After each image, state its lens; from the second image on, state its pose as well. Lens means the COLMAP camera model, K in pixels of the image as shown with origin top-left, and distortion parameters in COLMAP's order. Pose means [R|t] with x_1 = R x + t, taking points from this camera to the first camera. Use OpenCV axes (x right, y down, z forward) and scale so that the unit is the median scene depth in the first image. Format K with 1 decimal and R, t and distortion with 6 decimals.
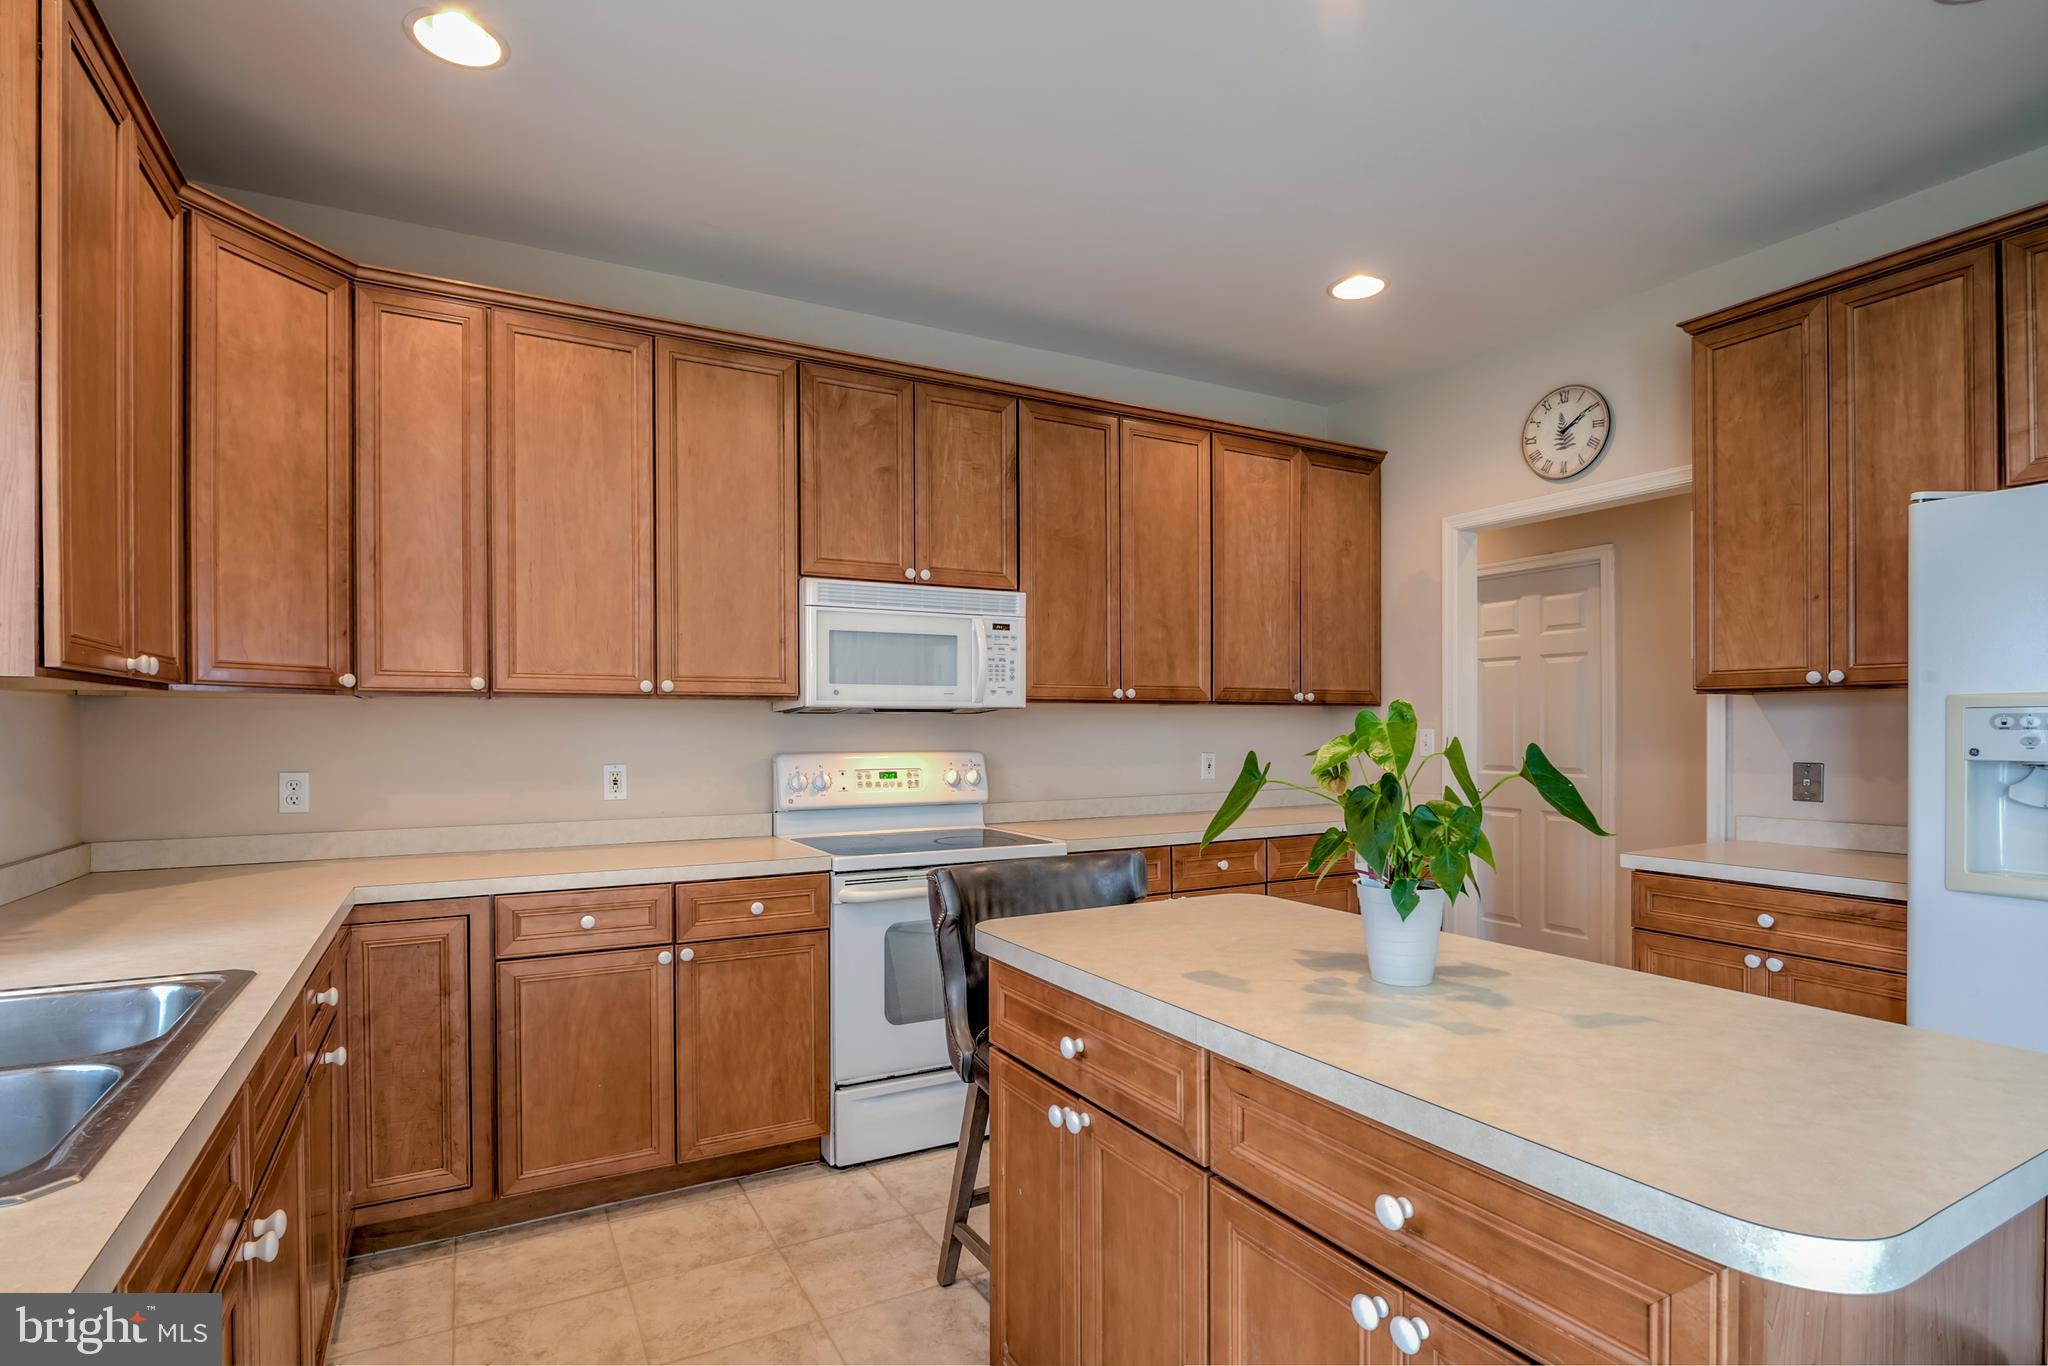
lens RADIAL K [[1002.8, 0, 973.1], [0, 1002.8, 700.5], [0, 0, 1]] dist [0.022428, 0.000018]
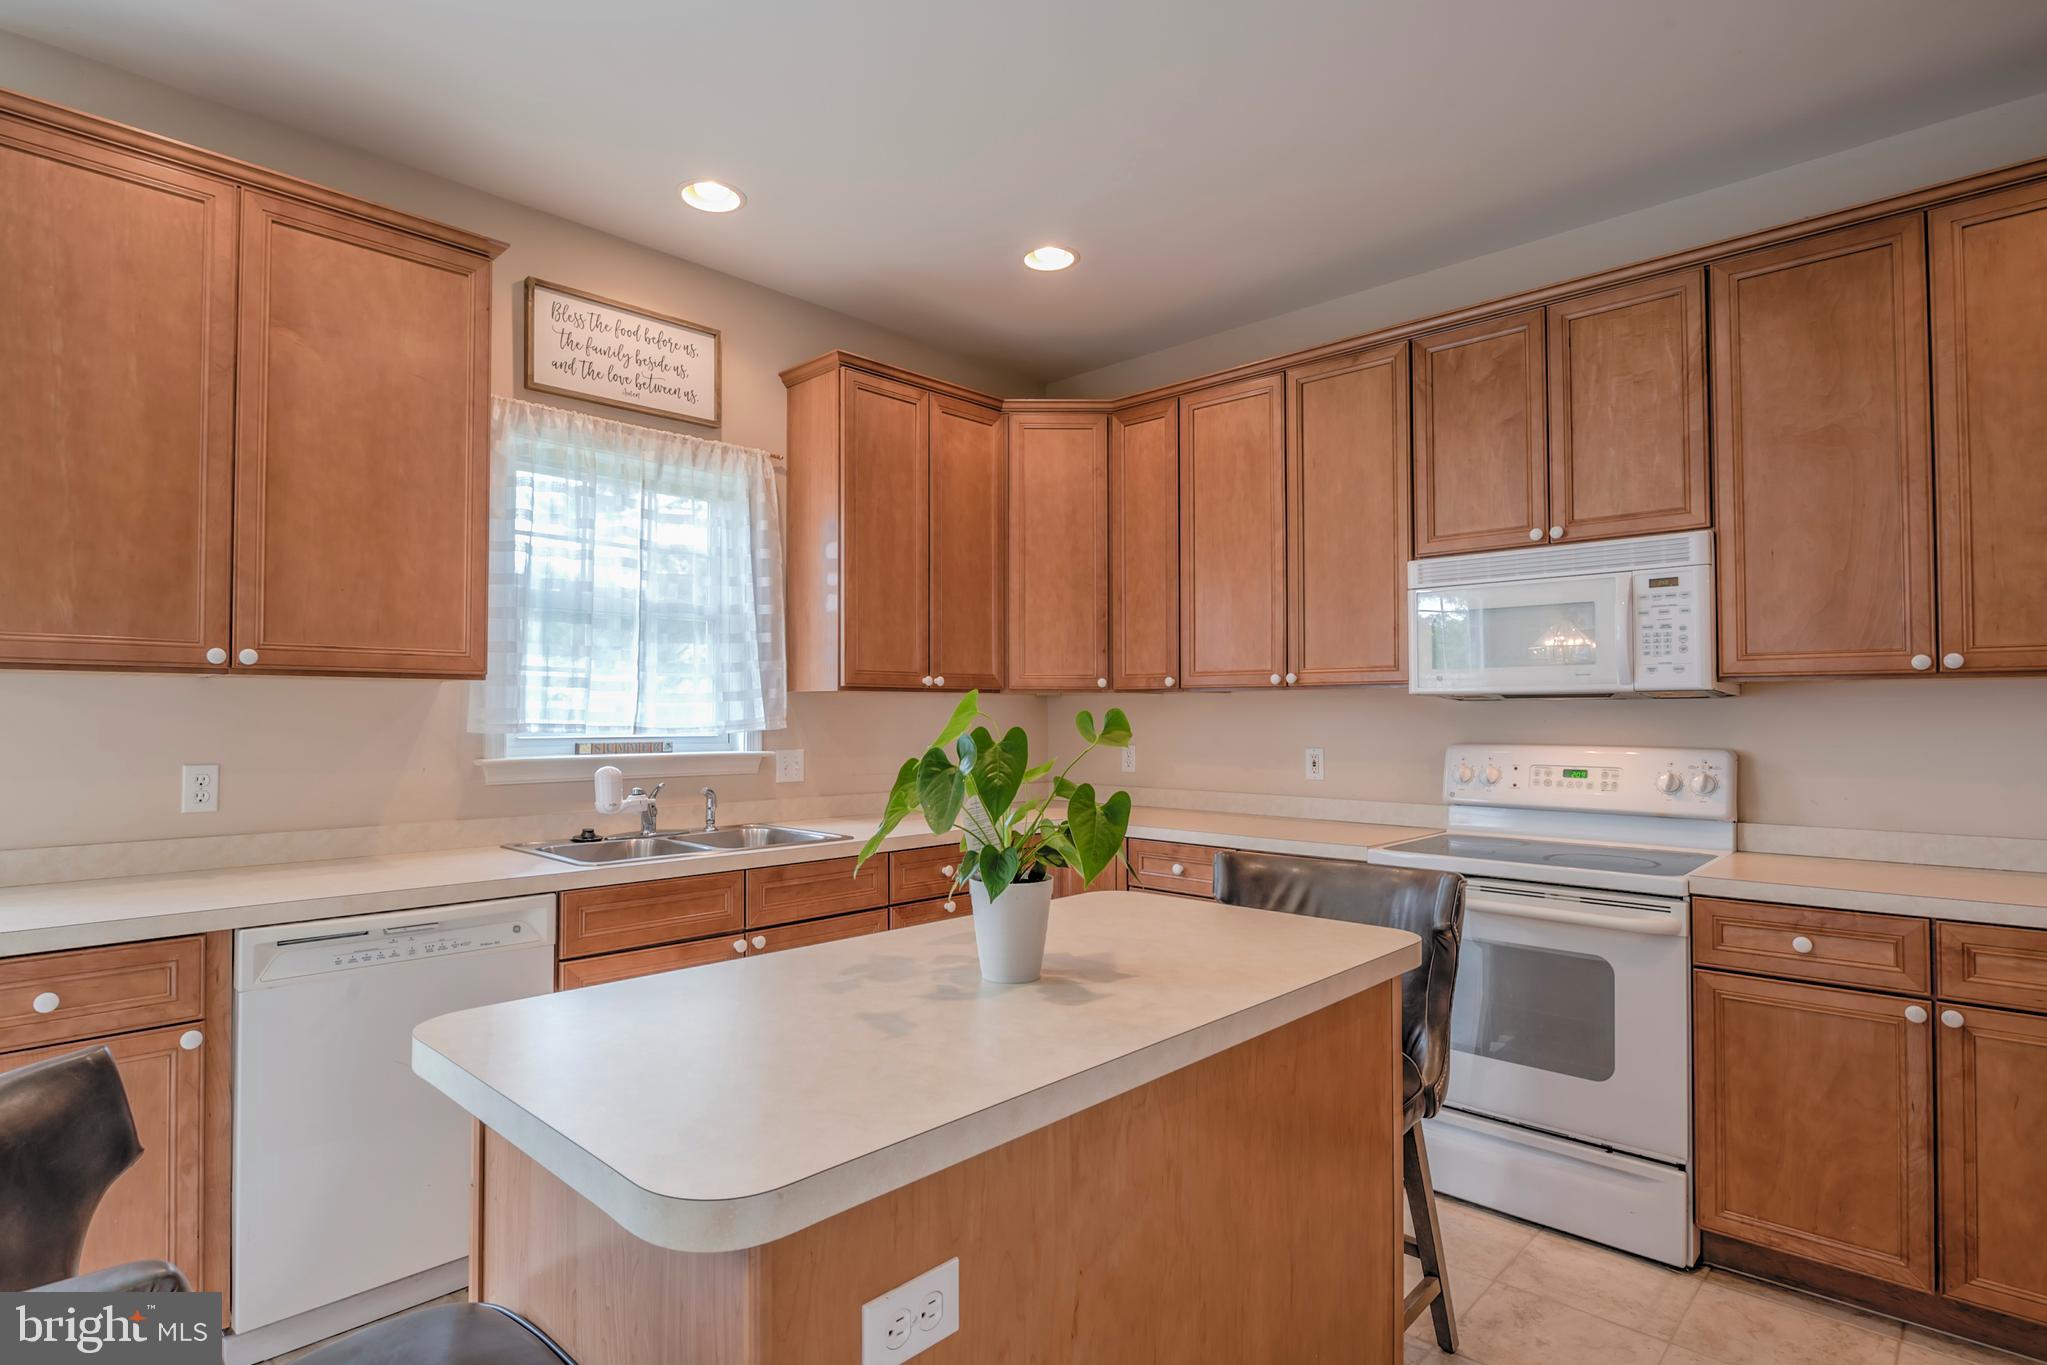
lens RADIAL K [[1005.1, 0, 1028.3], [0, 1005.1, 698.9], [0, 0, 1]] dist [-0.018296, 0.000590]
pose [[0.340710, -0.014167, -0.940062, 0.587783], [0.020271, 0.999765, -0.007720, 0.010133], [0.939950, -0.016426, 0.340918, 0.309426]]
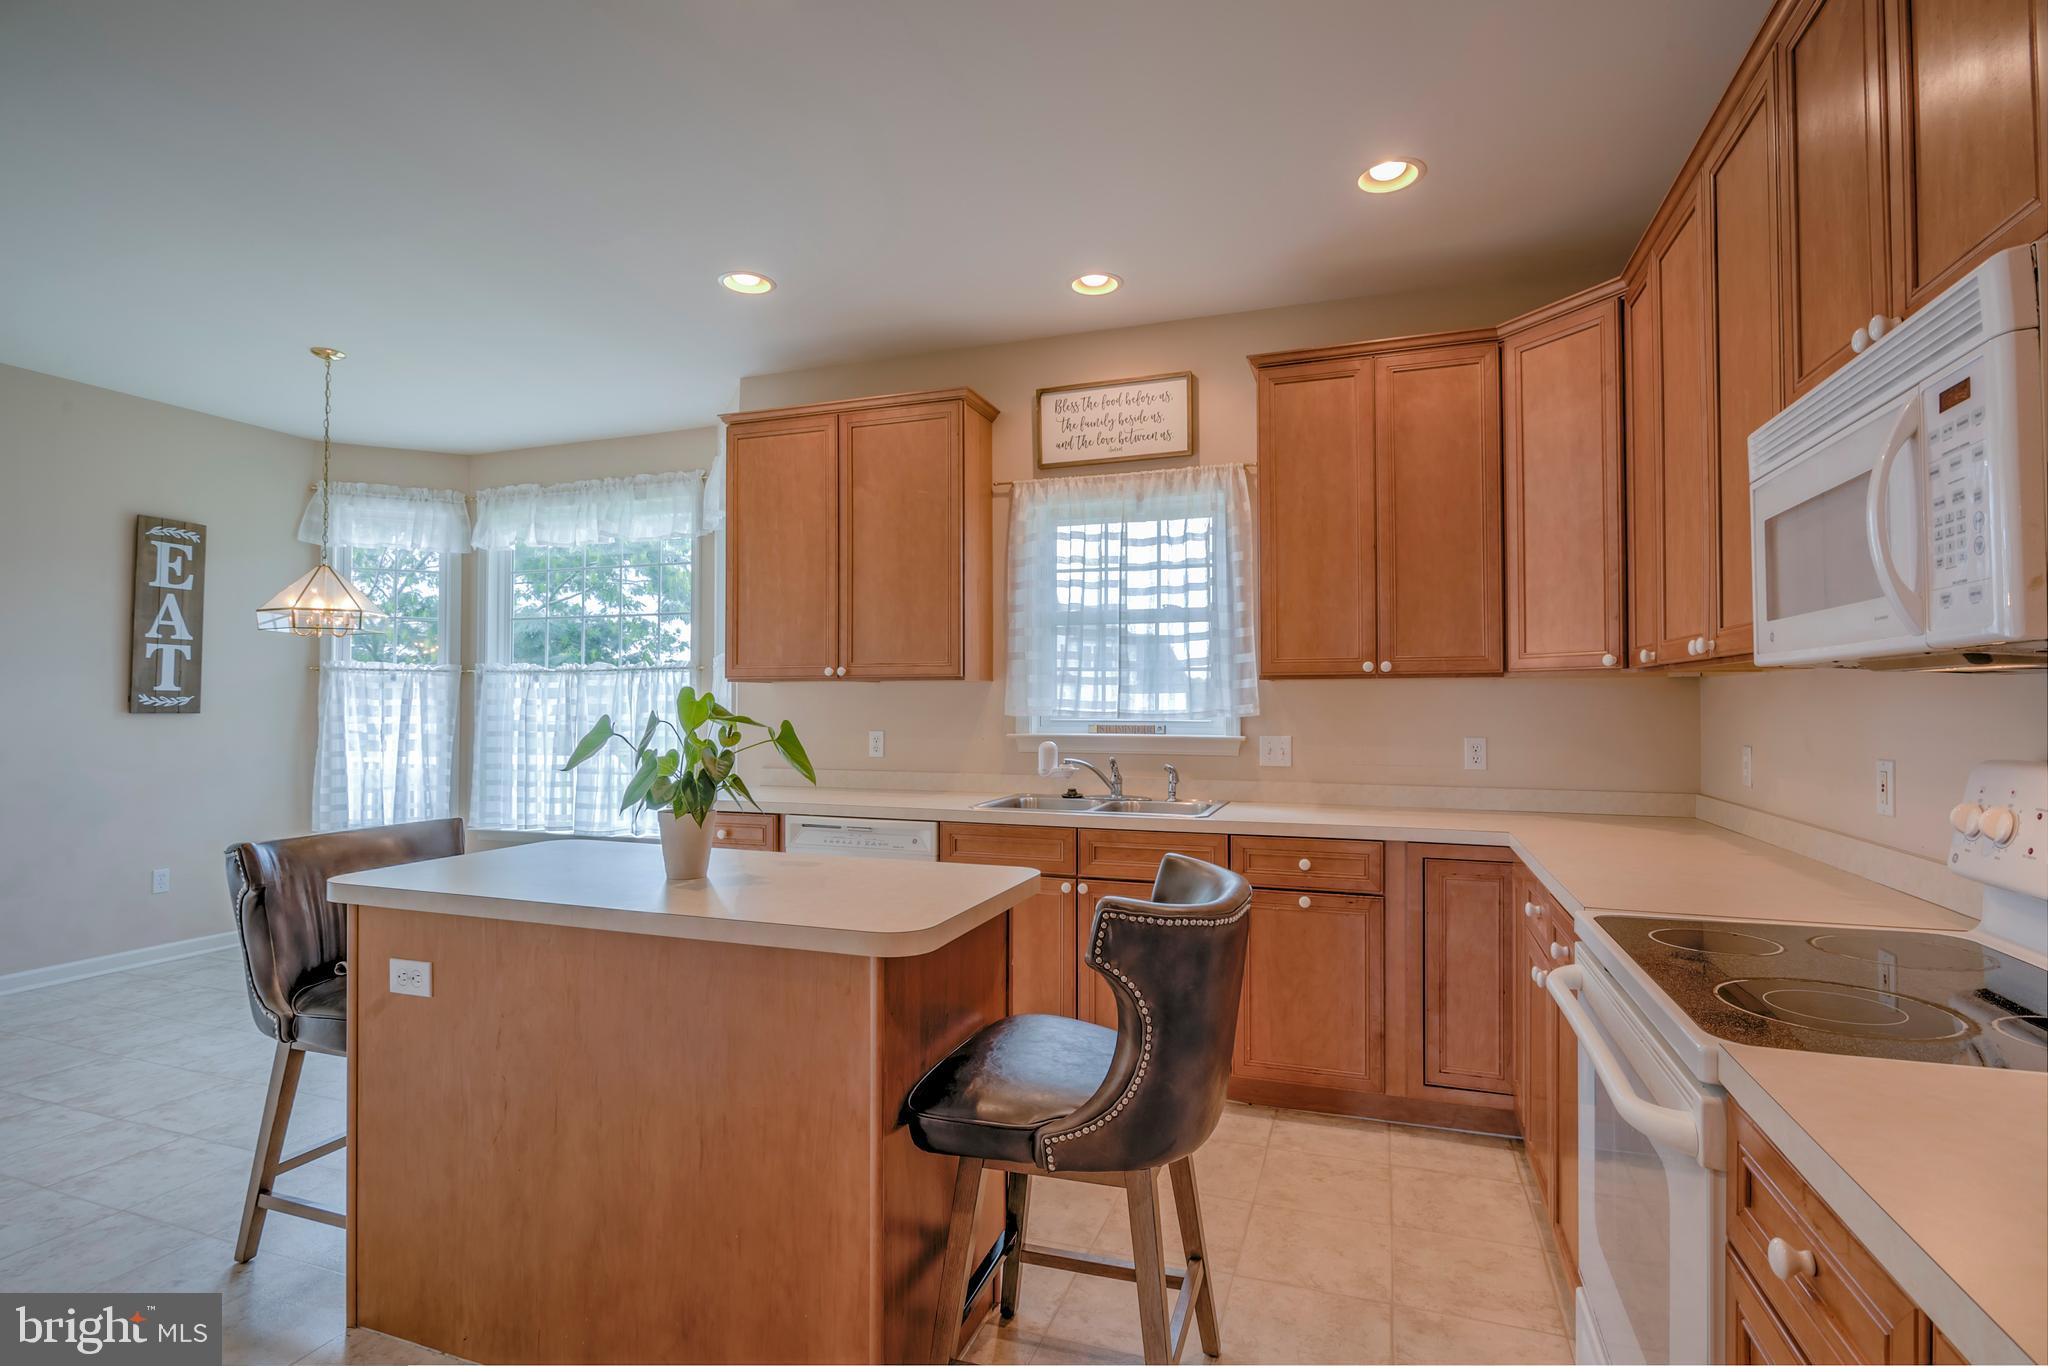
lens RADIAL K [[984.1, 0, 1024.0], [0, 984.1, 683.0], [0, 0, 1]] dist [0.001103, 0.000262]
pose [[-0.708608, -0.013997, -0.705464, 0.476560], [0.015109, 0.999273, -0.035003, 0.026129], [0.705441, -0.035462, -0.707881, 1.048709]]
